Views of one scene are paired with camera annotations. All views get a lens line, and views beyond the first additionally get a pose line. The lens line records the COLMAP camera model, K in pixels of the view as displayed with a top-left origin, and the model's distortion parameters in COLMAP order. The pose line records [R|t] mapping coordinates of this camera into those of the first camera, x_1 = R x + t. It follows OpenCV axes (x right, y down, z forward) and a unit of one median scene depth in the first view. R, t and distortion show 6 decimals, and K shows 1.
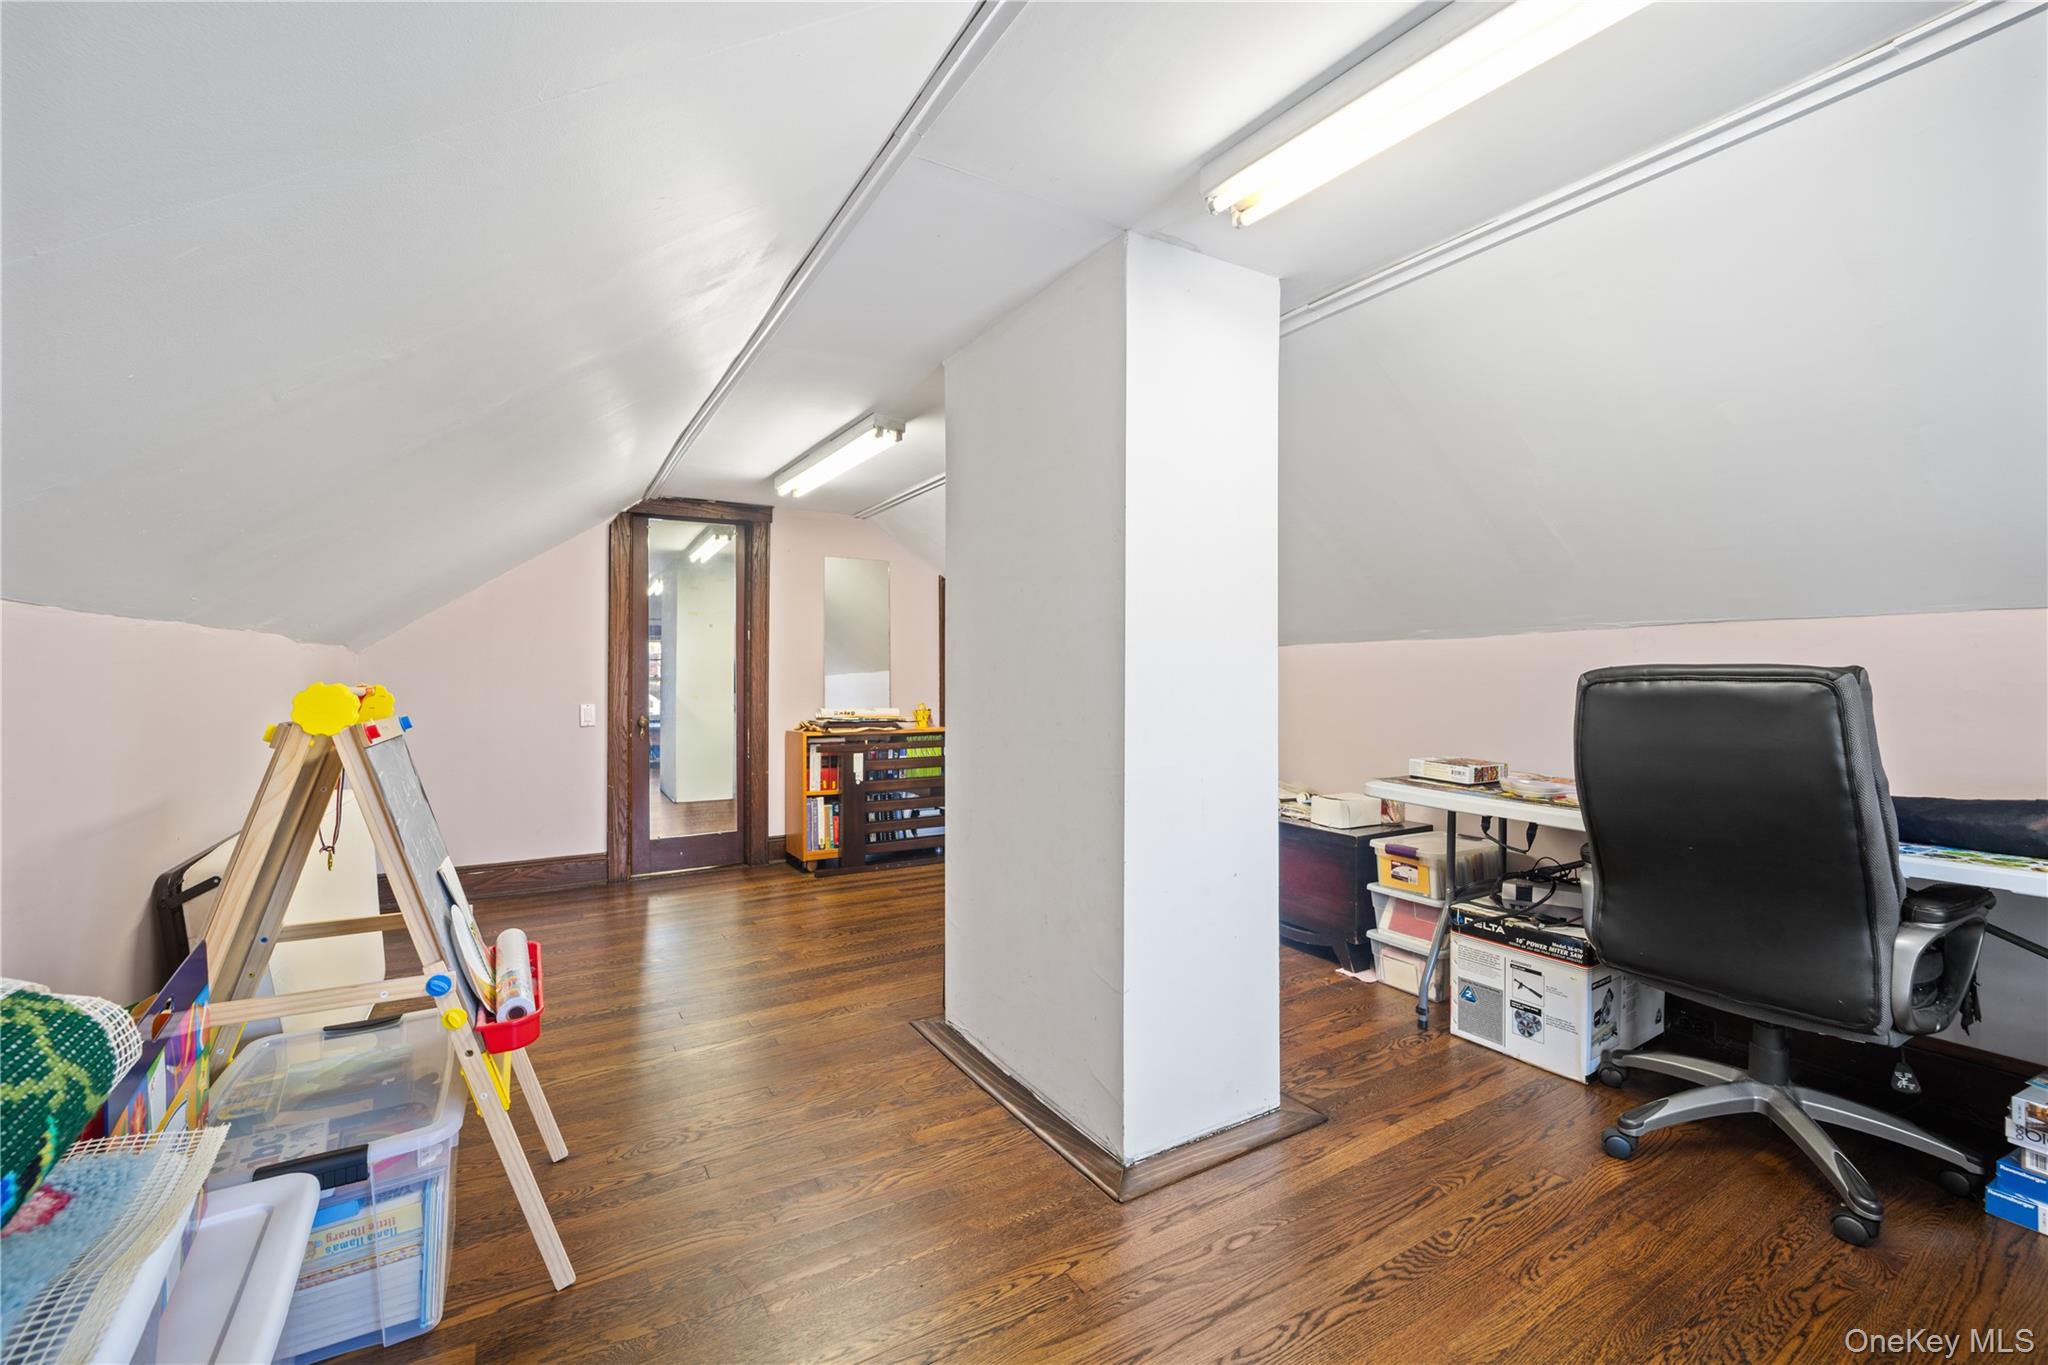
lens RADIAL K [[839.3, 0, 1021.3], [0, 839.3, 672.2], [0, 0, 1]] dist [-0.021219, -0.000214]
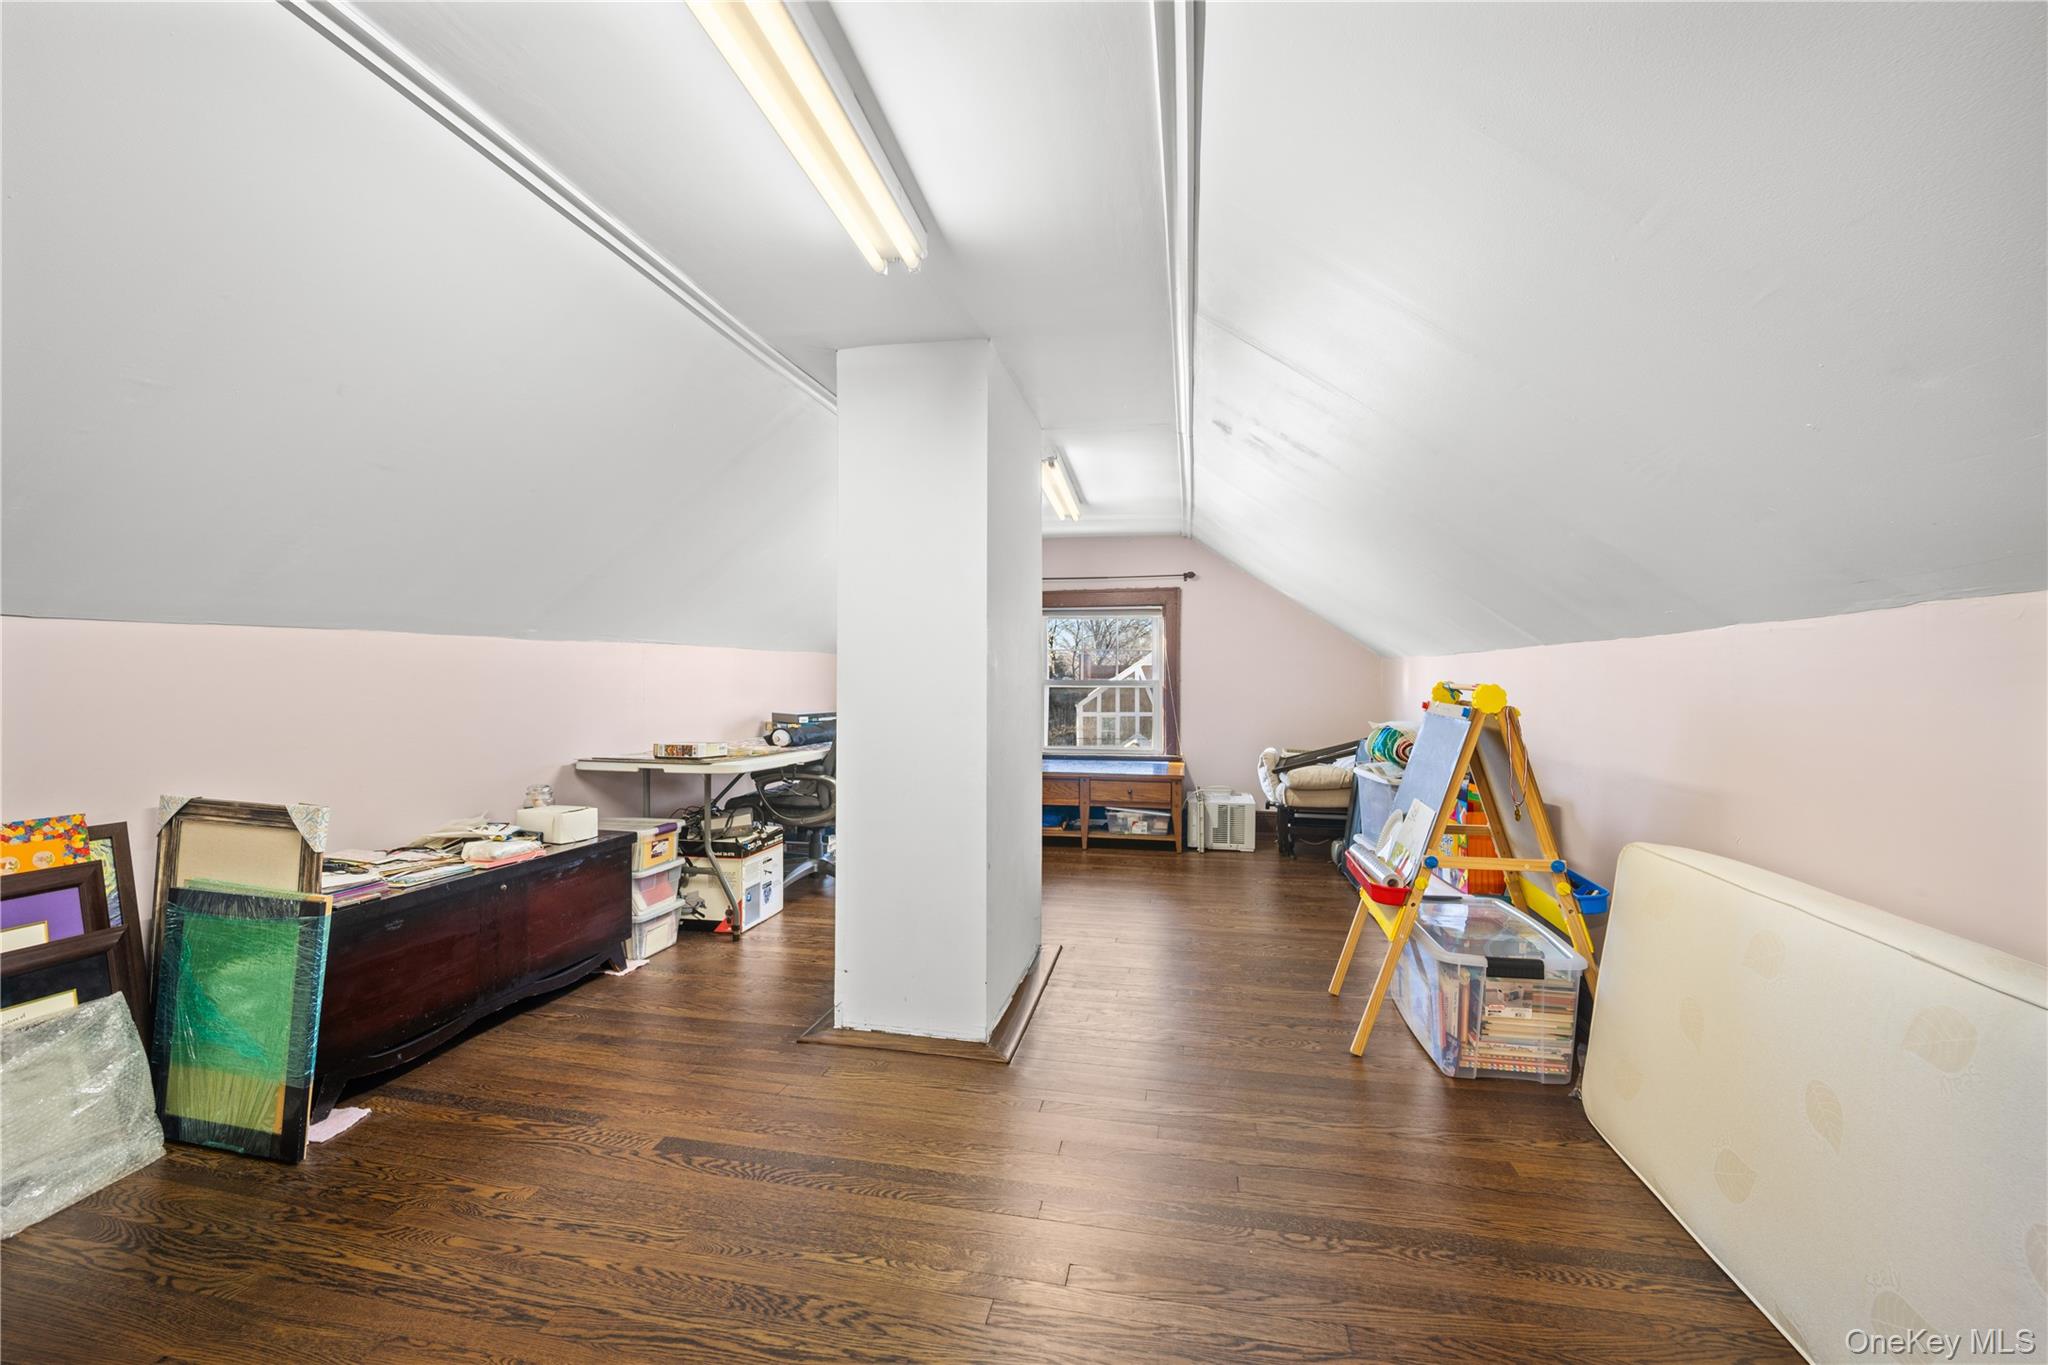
lens RADIAL K [[839.3, 0, 1020.5], [0, 839.3, 684.4], [0, 0, 1]] dist [-0.021219, -0.000214]
pose [[-0.747724, -0.000051, 0.664009, -0.566212], [-0.002040, 0.999995, -0.002220, 0.012870], [-0.664006, -0.003015, -0.747721, 1.276669]]
